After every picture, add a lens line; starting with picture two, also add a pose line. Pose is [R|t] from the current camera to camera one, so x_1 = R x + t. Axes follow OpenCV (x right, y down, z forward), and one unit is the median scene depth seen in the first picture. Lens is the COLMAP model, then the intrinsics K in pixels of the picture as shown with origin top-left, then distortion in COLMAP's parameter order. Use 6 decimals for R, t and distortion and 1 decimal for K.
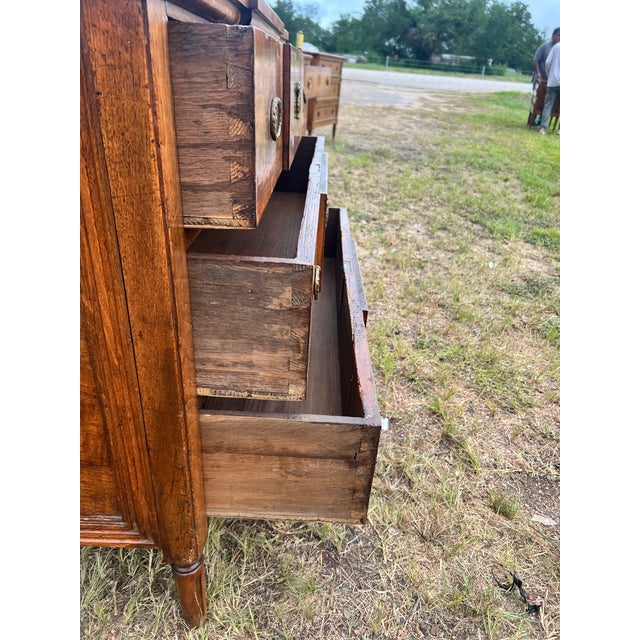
lens RADIAL K [[479.9, 0, 315.6], [0, 479.9, 317.4], [0, 0, 1]] dist [0.038152, -0.039049]
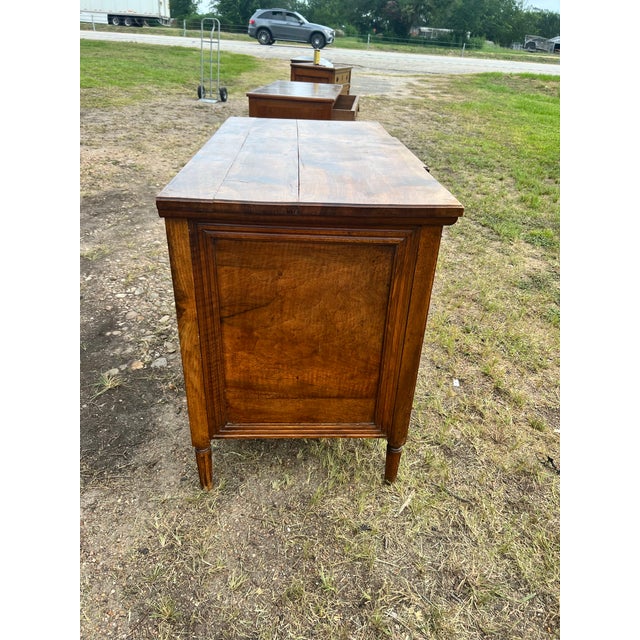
lens RADIAL K [[479.9, 0, 315.6], [0, 479.9, 317.4], [0, 0, 1]] dist [0.038152, -0.039049]
pose [[0.998851, -0.034899, 0.032835, -0.190300], [0.033414, 0.998439, 0.044750, -0.041682], [-0.034346, -0.043602, 0.998458, -0.290764]]
